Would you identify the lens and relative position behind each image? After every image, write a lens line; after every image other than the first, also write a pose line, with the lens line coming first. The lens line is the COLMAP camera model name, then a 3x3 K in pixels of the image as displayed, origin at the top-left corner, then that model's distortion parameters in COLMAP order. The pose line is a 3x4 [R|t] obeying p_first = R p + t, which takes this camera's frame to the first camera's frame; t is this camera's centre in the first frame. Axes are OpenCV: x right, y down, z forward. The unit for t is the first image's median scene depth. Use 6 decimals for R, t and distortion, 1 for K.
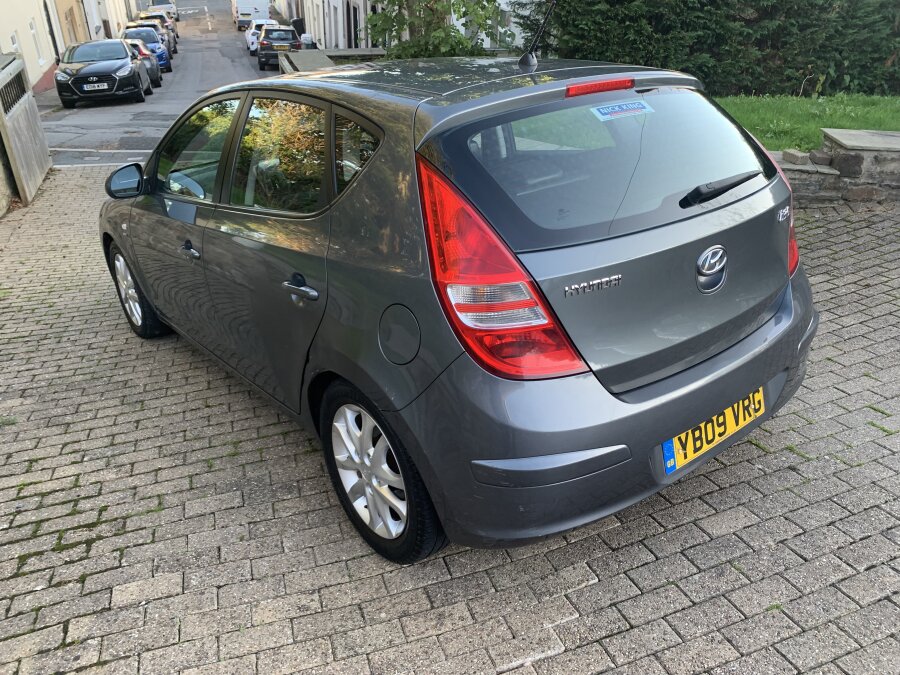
lens RADIAL K [[695.6, 0, 453.5], [0, 695.6, 339.3], [0, 0, 1]] dist [0.019970, -0.012698]
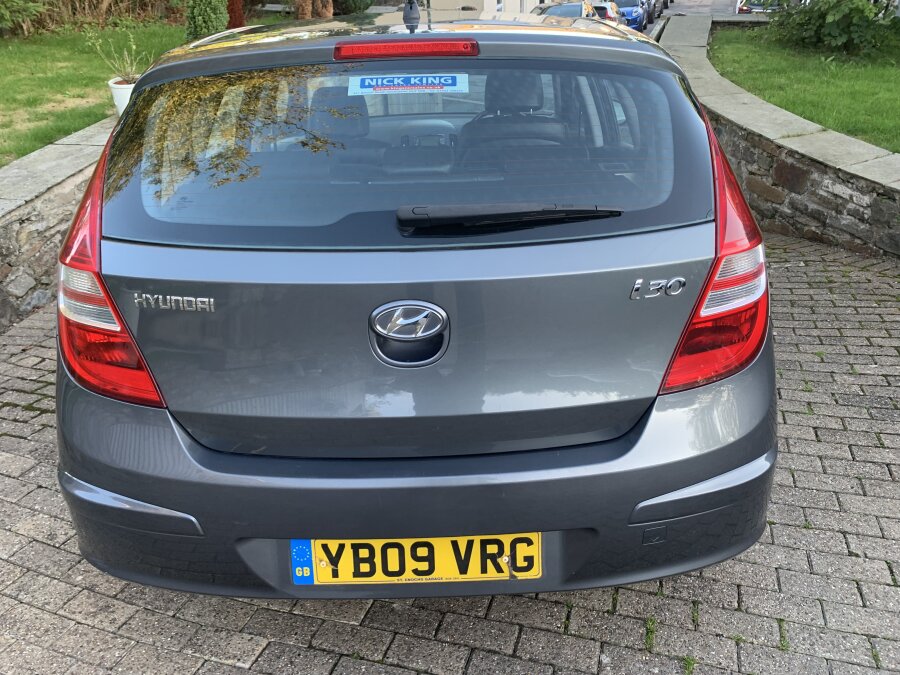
lens RADIAL K [[695.6, 0, 458.5], [0, 695.6, 336.8], [0, 0, 1]] dist [0.019970, -0.012698]
pose [[0.788639, 0.284509, -0.545072, 0.616830], [-0.263930, 0.957319, 0.117820, -0.151363], [0.555328, 0.050943, 0.830070, 0.374786]]
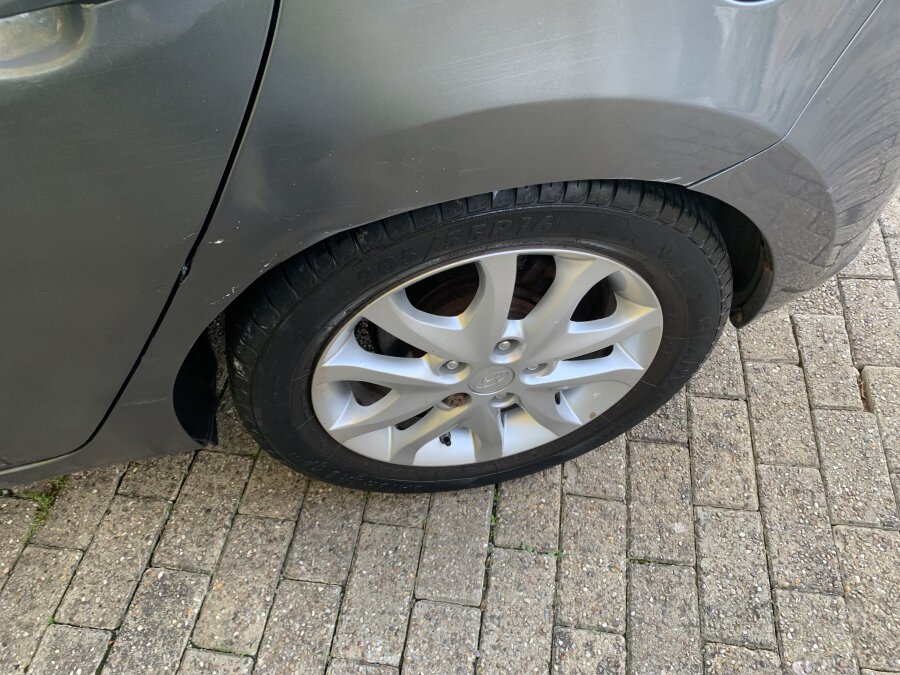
lens RADIAL K [[695.6, 0, 458.2], [0, 695.6, 342.5], [0, 0, 1]] dist [0.019970, -0.012698]
pose [[0.442386, -0.703307, 0.556465, -0.295995], [0.366957, 0.708118, 0.603250, -0.060151], [-0.818313, -0.062671, 0.571346, 0.687351]]
